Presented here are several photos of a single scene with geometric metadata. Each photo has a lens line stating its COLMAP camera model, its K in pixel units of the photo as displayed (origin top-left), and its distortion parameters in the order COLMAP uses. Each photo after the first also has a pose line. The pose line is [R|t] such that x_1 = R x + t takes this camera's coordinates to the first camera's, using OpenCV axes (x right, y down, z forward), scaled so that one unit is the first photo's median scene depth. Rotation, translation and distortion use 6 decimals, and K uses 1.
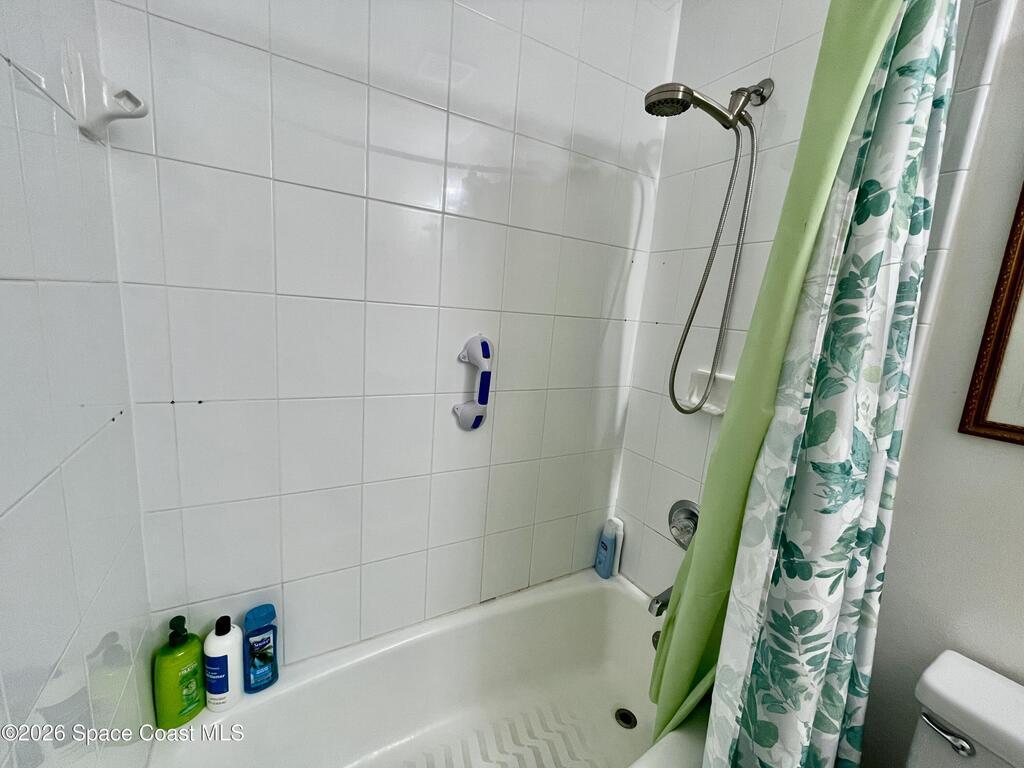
lens RADIAL K [[412.0, 0, 510.6], [0, 412.0, 384.3], [0, 0, 1]] dist [-0.003476, -0.000491]
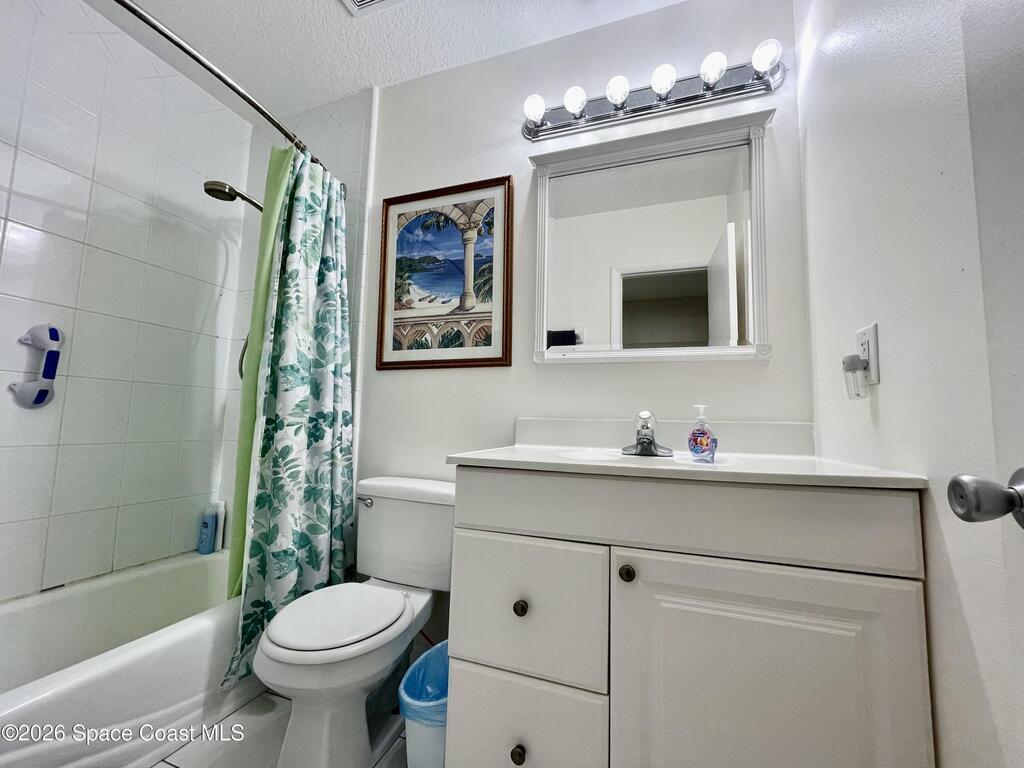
lens RADIAL K [[414.3, 0, 511.7], [0, 414.3, 385.7], [0, 0, 1]] dist [-0.001918, -0.000248]
pose [[0.761708, 0.002607, 0.647915, 0.246056], [0.147622, 0.972992, -0.177464, 0.664819], [-0.630879, 0.230822, 0.740751, -0.974953]]
